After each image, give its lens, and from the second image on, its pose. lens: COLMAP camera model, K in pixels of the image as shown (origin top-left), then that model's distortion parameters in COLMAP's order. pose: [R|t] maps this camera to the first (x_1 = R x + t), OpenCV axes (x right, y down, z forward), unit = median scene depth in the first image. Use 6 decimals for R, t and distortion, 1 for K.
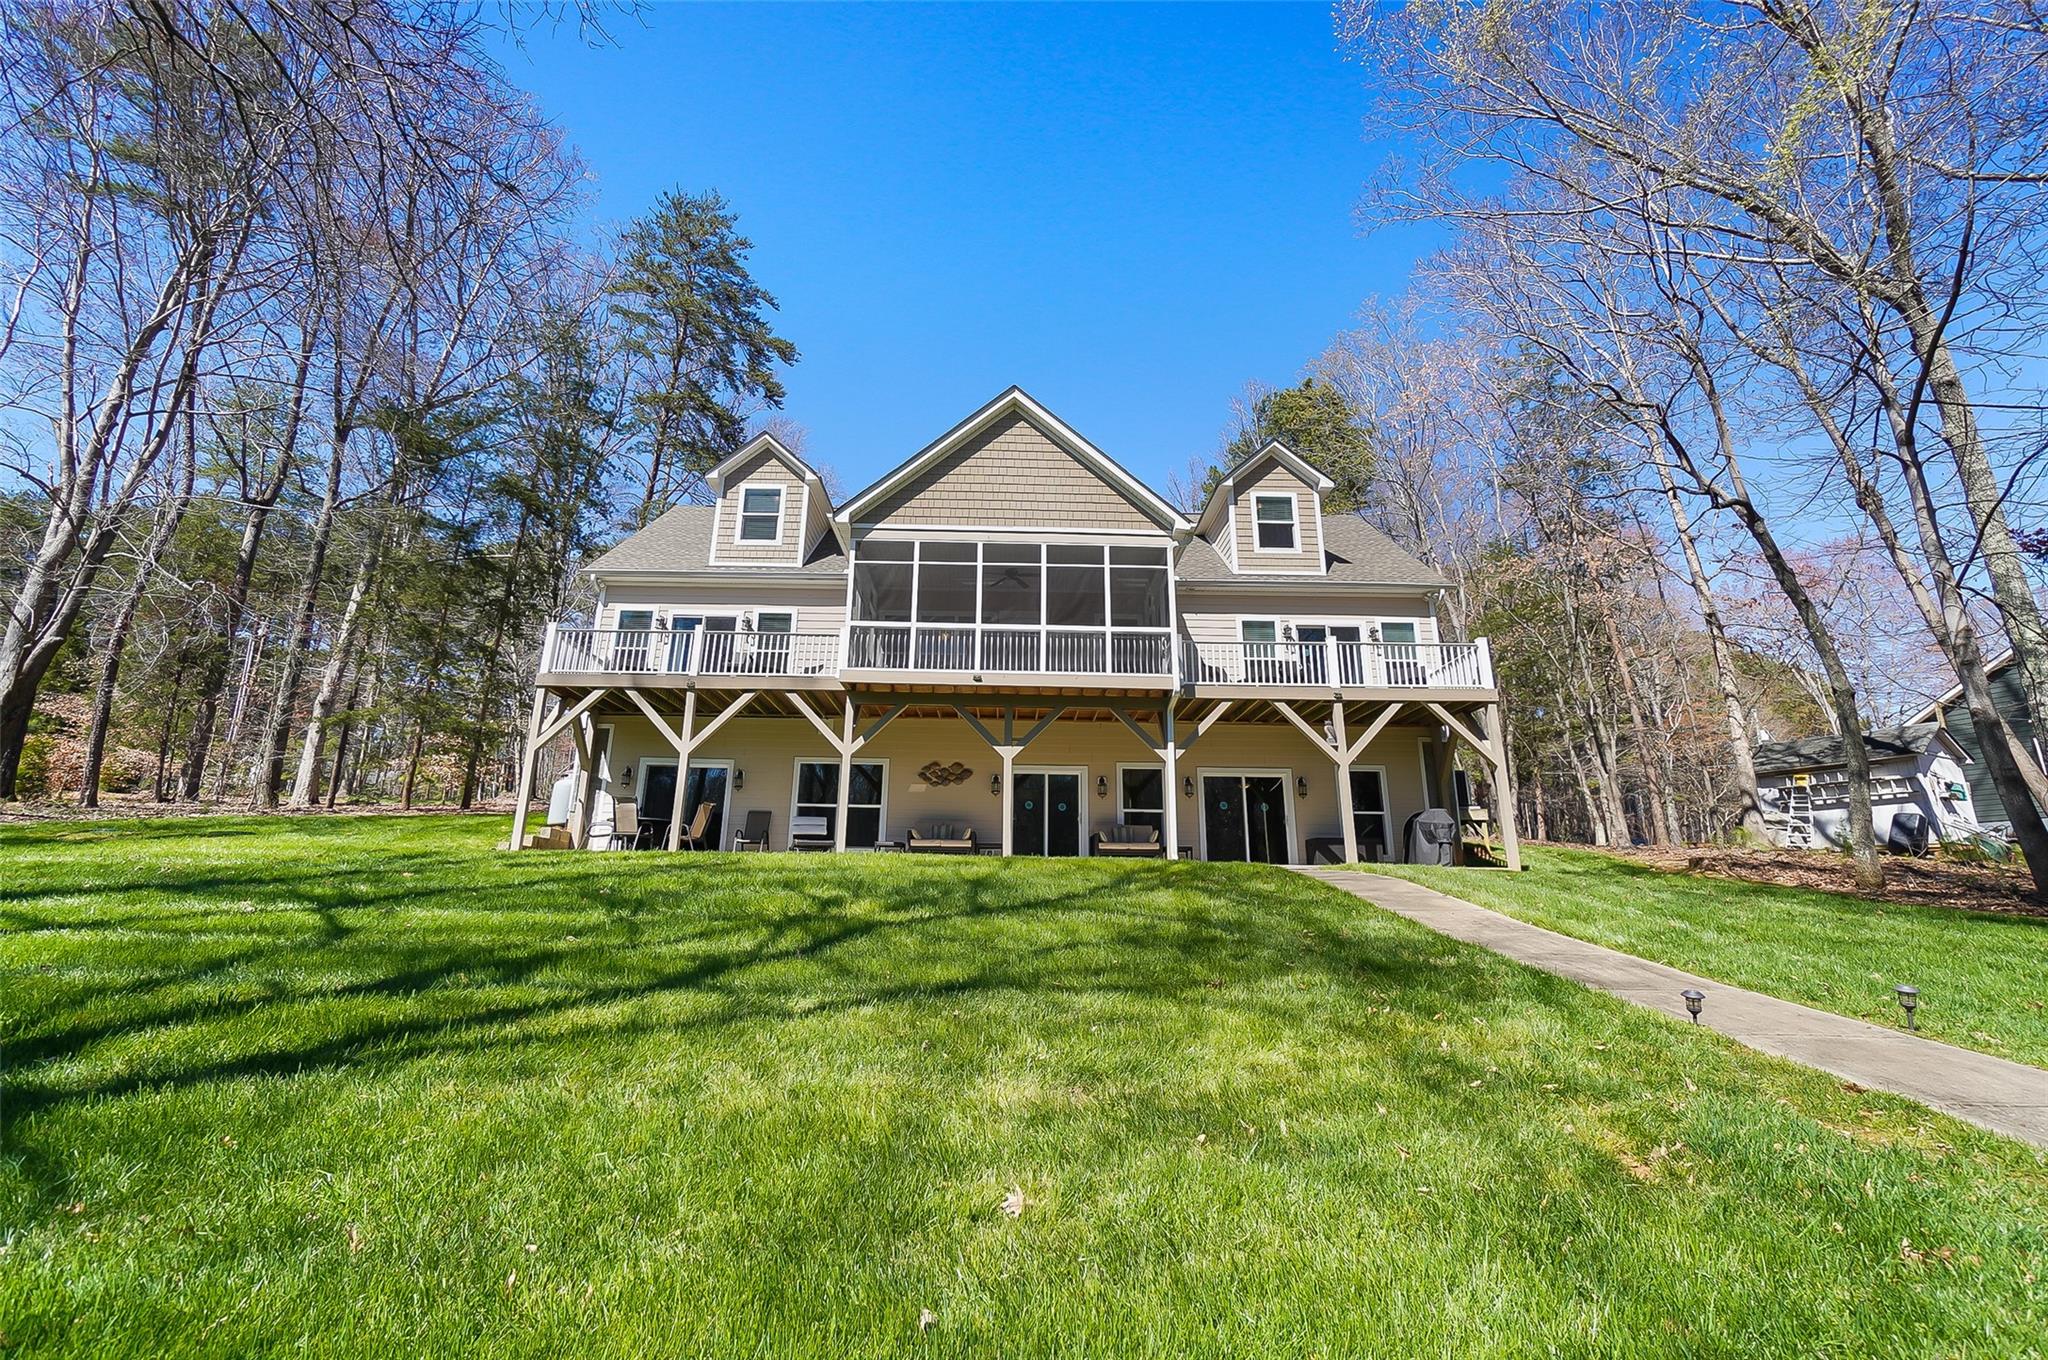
lens RADIAL K [[880.4, 0, 1001.5], [0, 880.4, 645.5], [0, 0, 1]] dist [-0.018512, 0.015333]
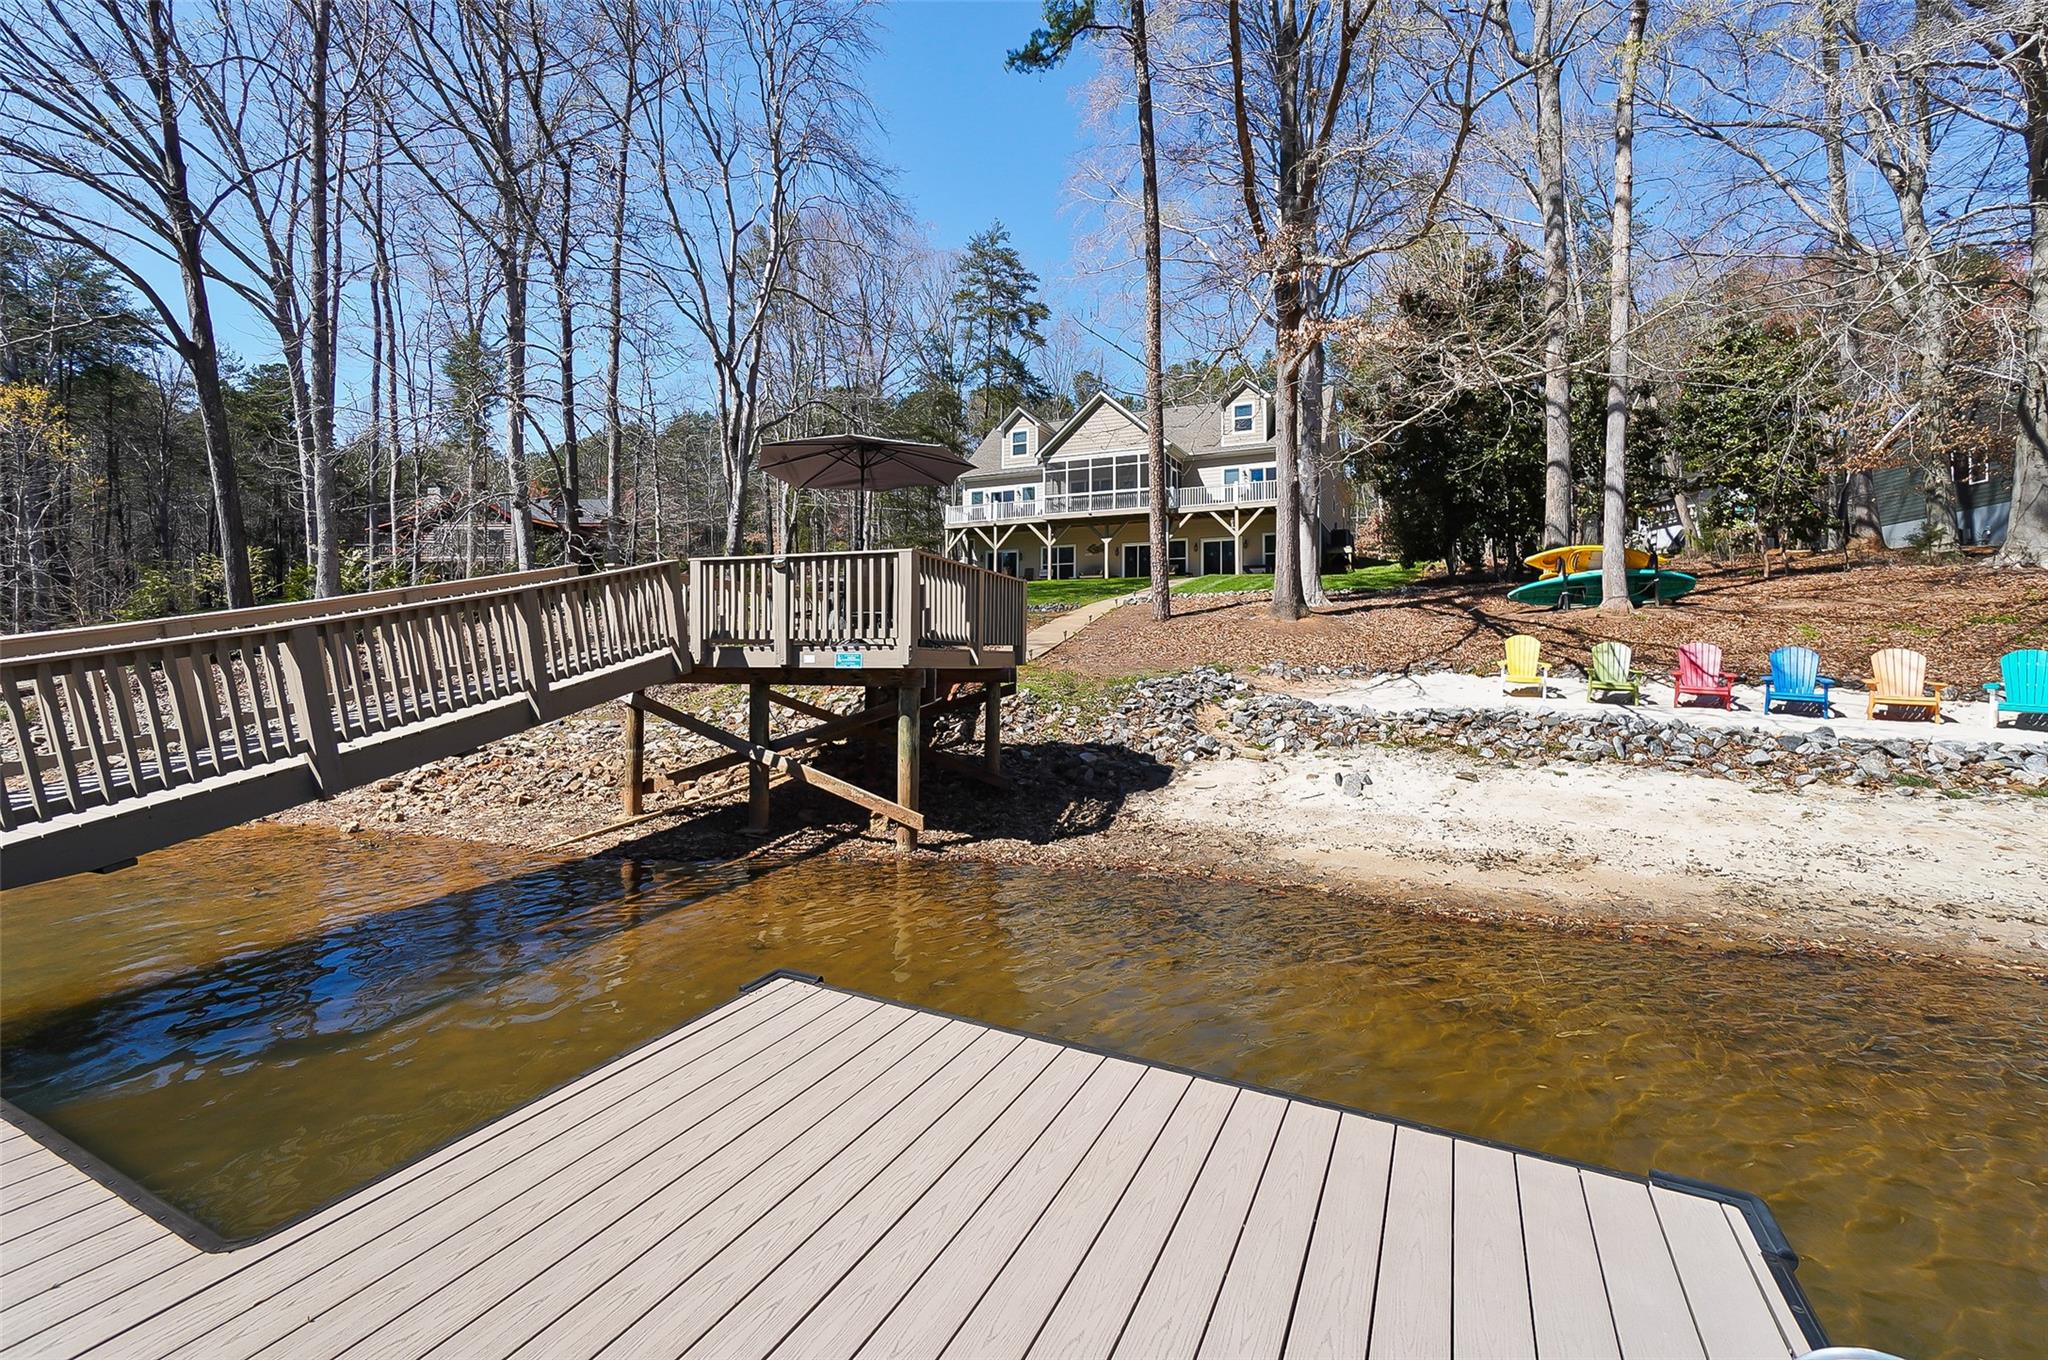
lens RADIAL K [[880.4, 0, 1001.5], [0, 880.4, 645.5], [0, 0, 1]] dist [-0.018512, 0.015333]
pose [[0.895405, -0.017471, -0.444909, 0.852478], [0.138302, 0.960717, 0.240616, -0.241318], [0.423228, -0.276980, 0.862647, -1.419029]]
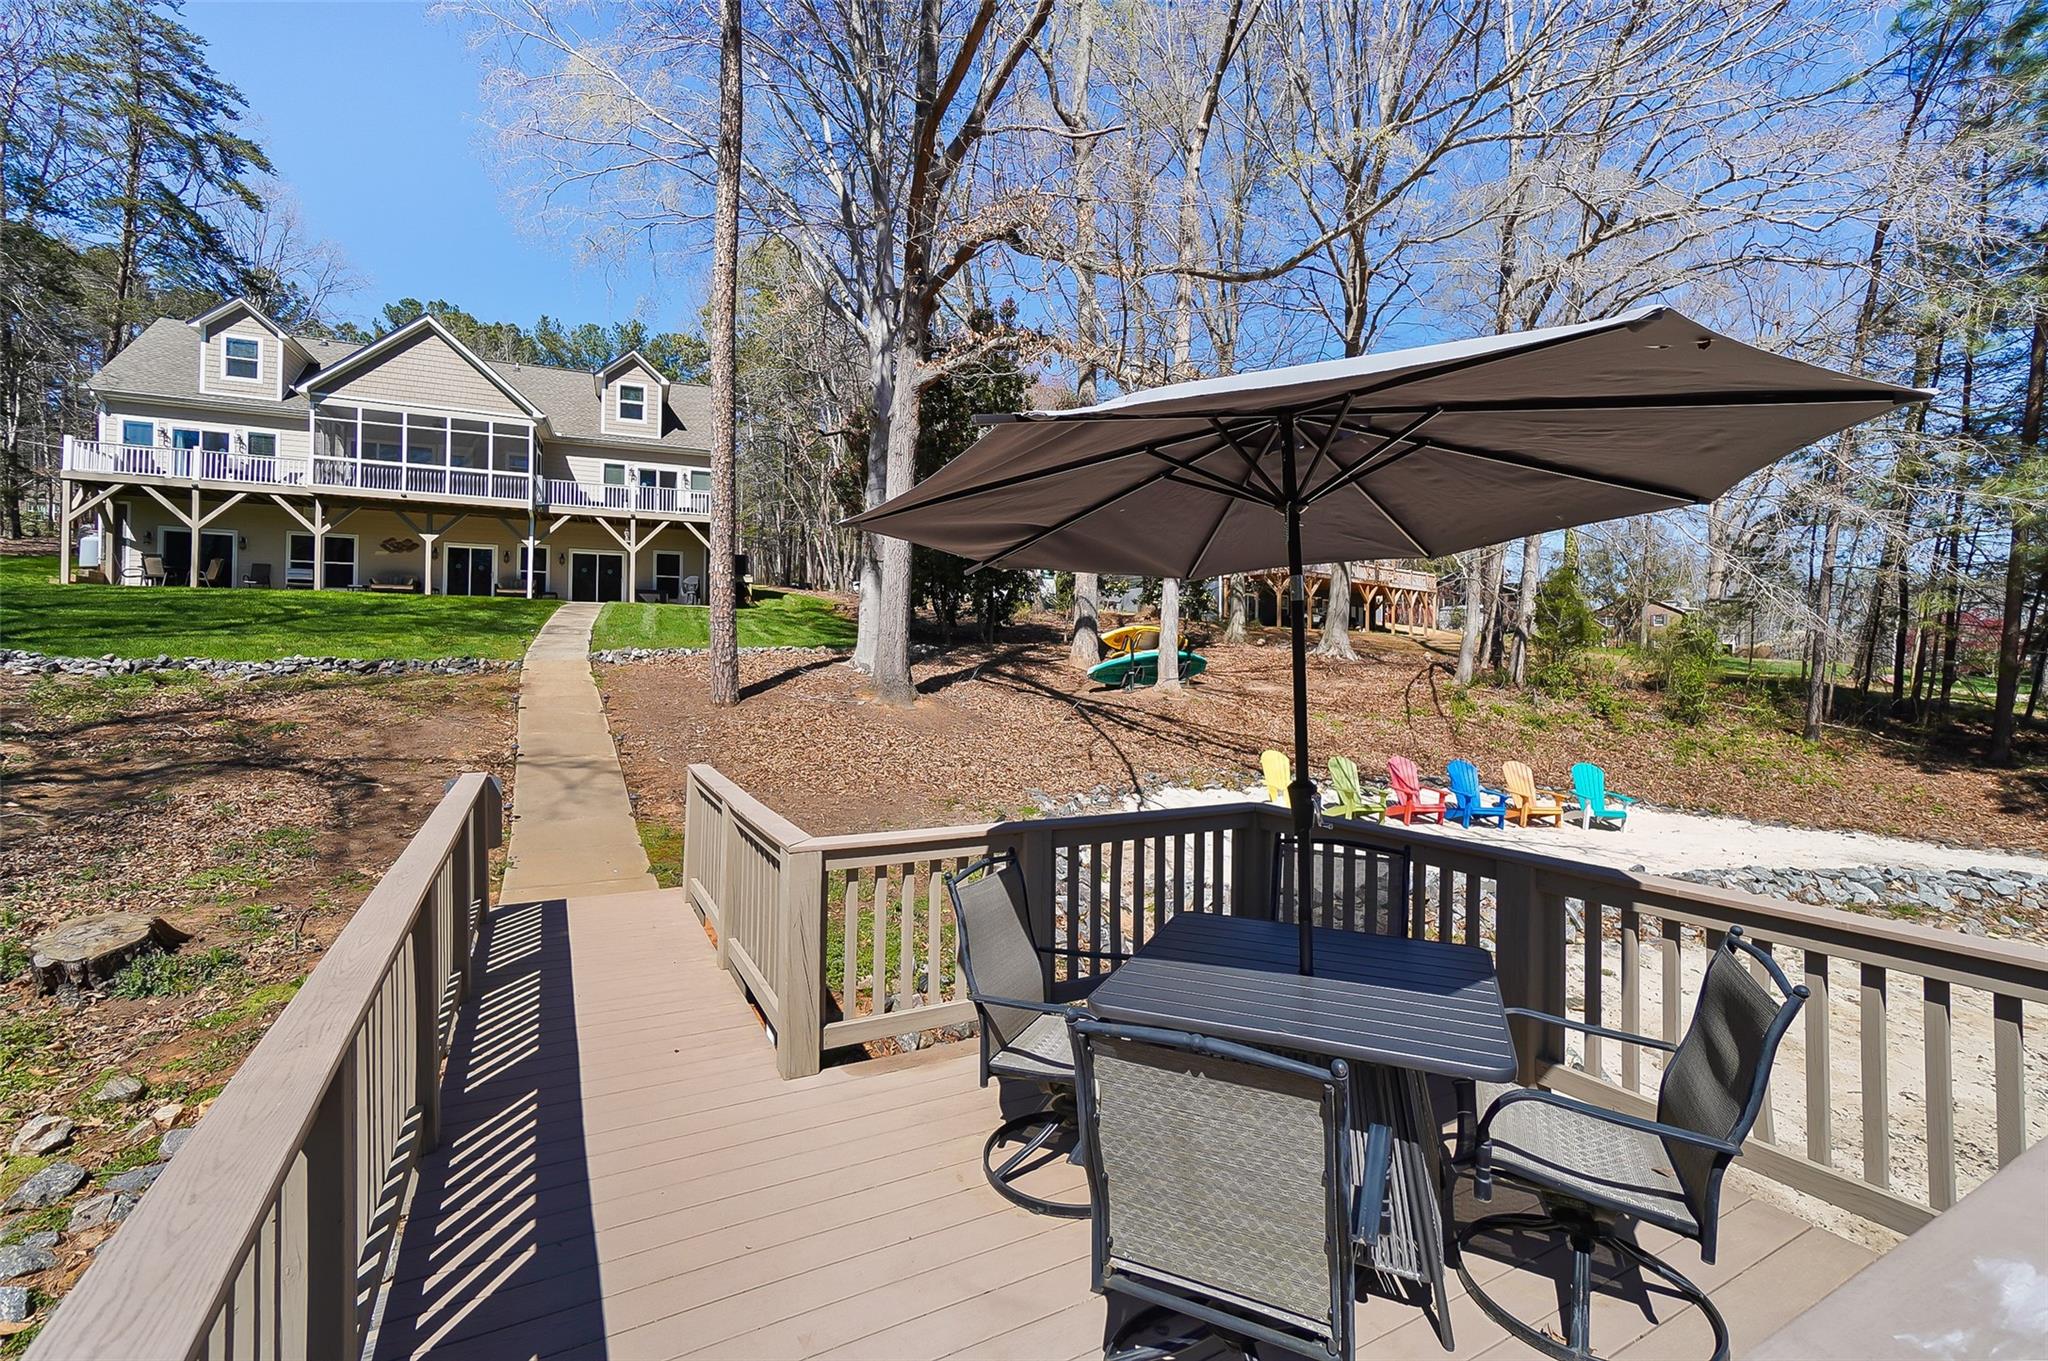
lens RADIAL K [[880.4, 0, 1001.5], [0, 880.4, 646.0], [0, 0, 1]] dist [-0.018512, 0.015333]
pose [[0.922688, 0.000612, 0.385546, 0.378708], [-0.108706, 0.959840, 0.258631, -0.242575], [-0.369904, -0.280547, 0.885700, -1.018490]]
